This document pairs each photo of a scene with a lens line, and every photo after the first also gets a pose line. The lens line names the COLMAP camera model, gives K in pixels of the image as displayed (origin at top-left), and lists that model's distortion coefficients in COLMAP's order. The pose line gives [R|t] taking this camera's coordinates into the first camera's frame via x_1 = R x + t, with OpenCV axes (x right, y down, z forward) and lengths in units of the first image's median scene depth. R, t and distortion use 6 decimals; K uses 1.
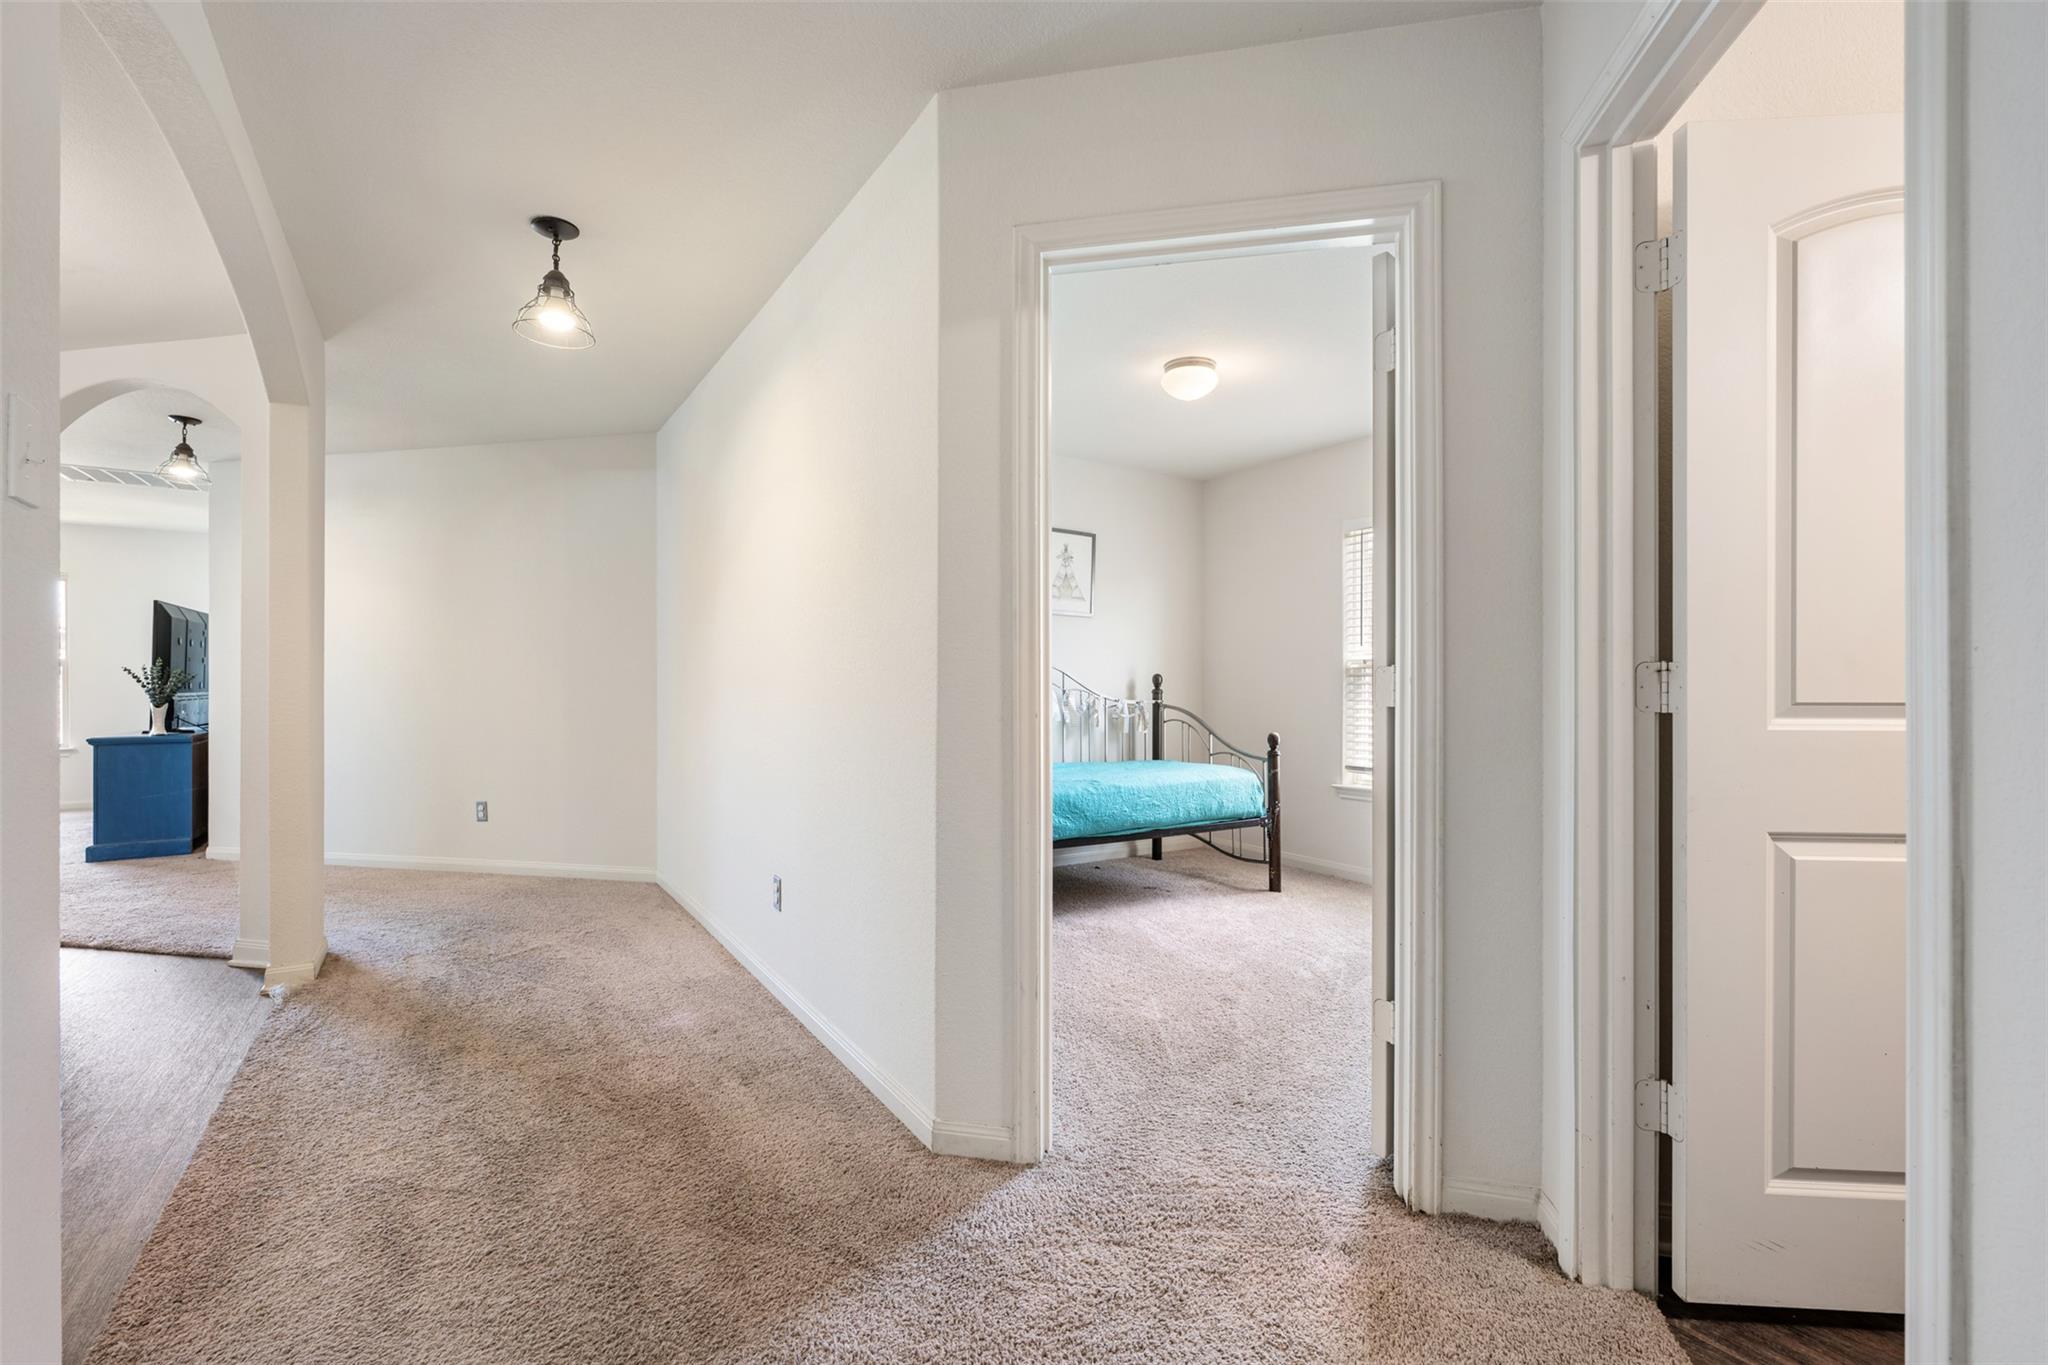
lens RADIAL K [[871.6, 0, 1020.0], [0, 871.6, 690.6], [0, 0, 1]] dist [0.000851, 0.000131]
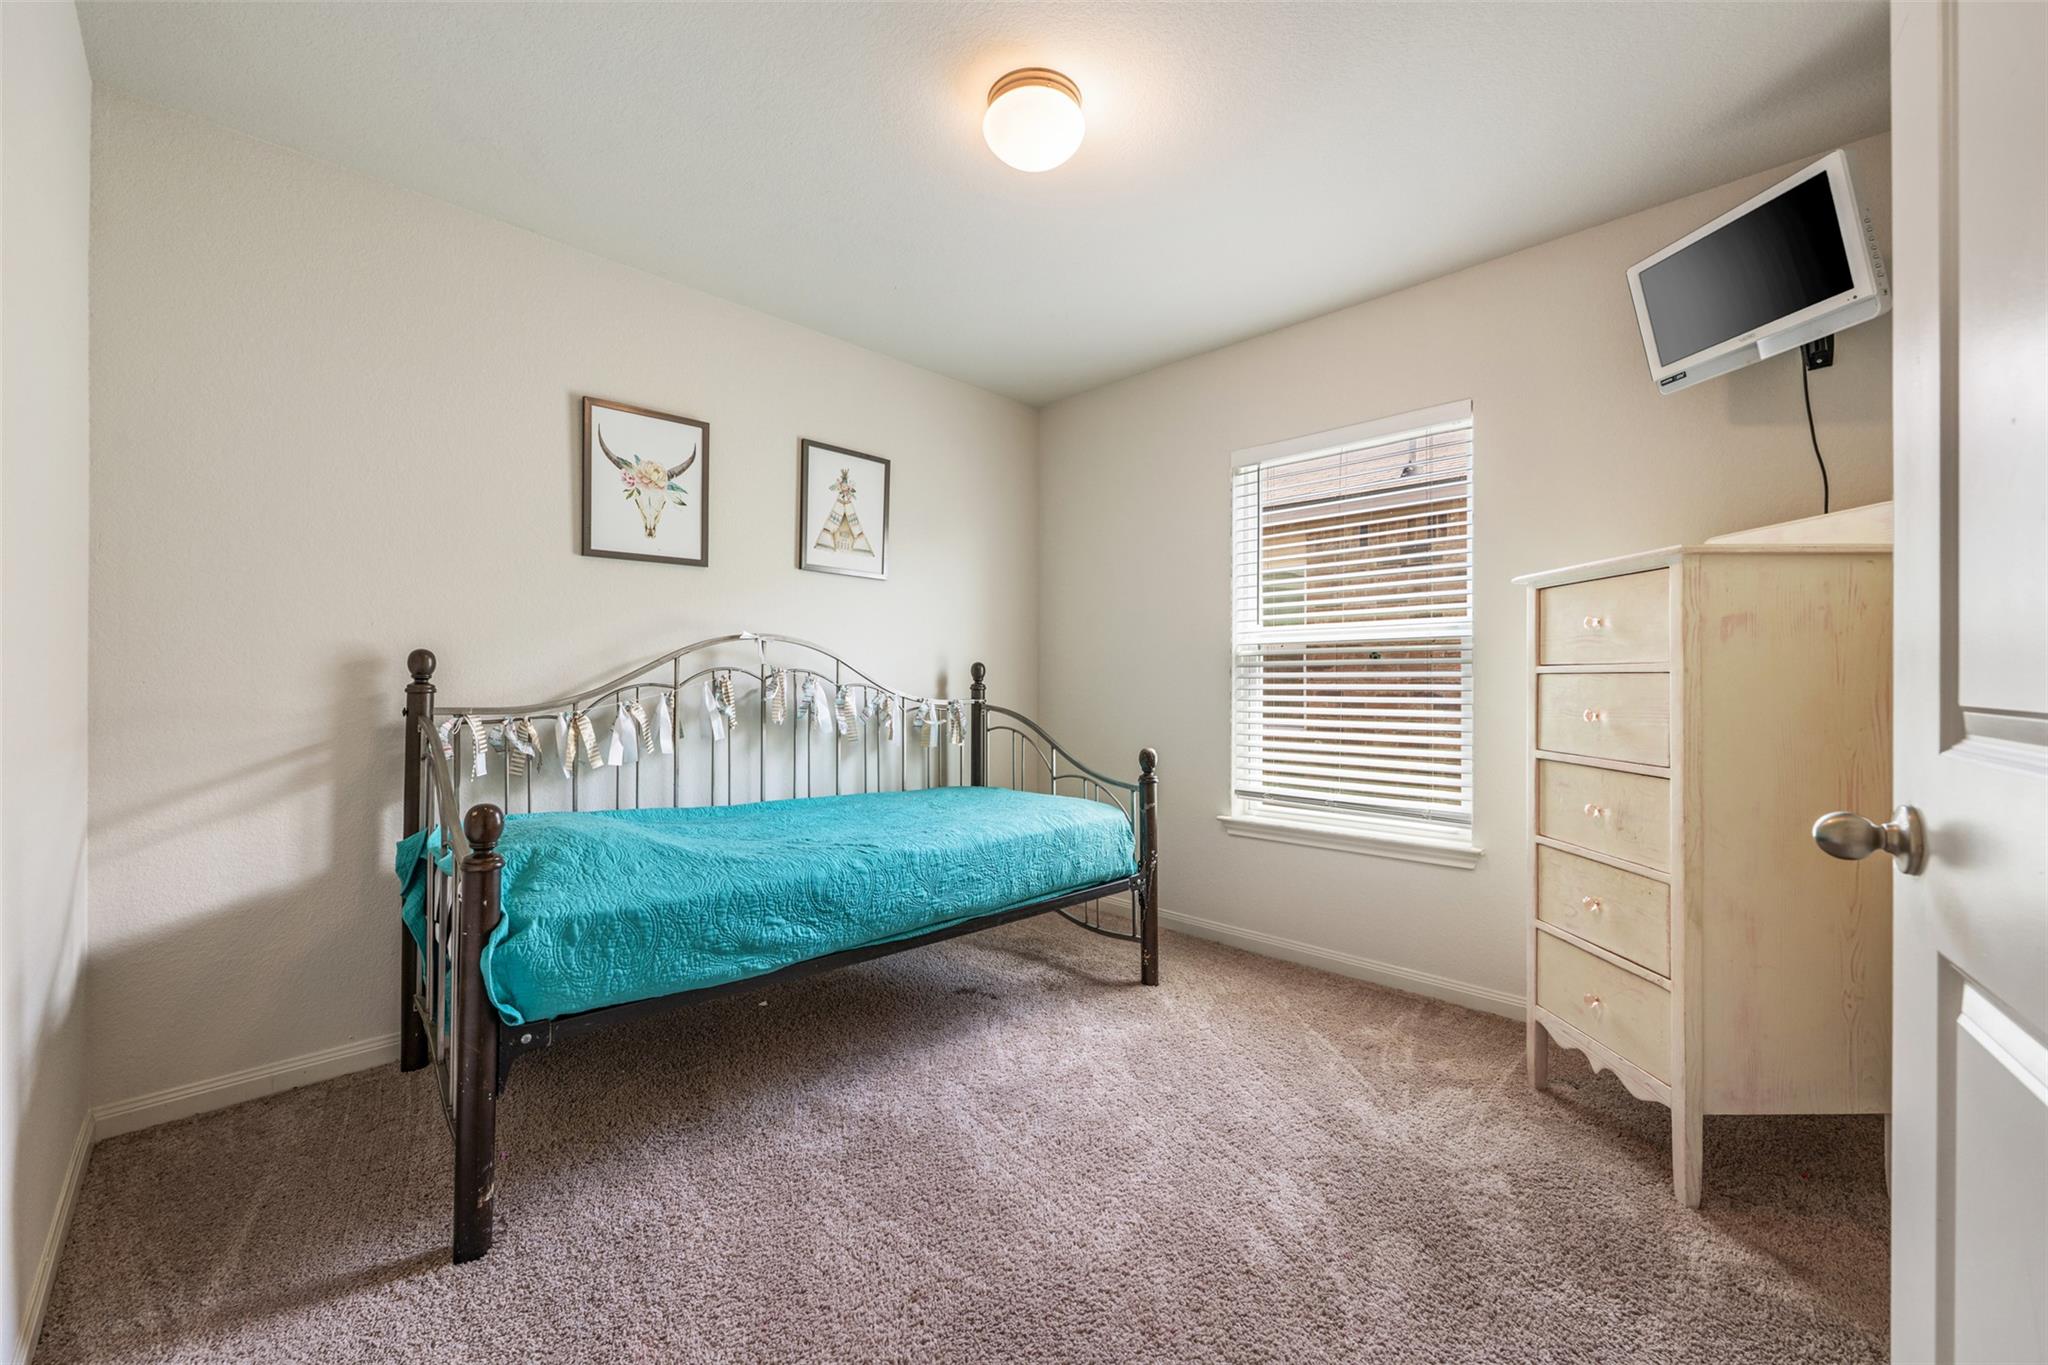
lens RADIAL K [[817.5, 0, 1018.4], [0, 817.5, 685.8], [0, 0, 1]] dist [-0.000851, 0.000101]
pose [[0.979778, -0.000390, 0.200087, 0.061062], [0.000201, 1.000000, 0.000964, -0.001005], [-0.200088, -0.000904, 0.979778, 0.369876]]
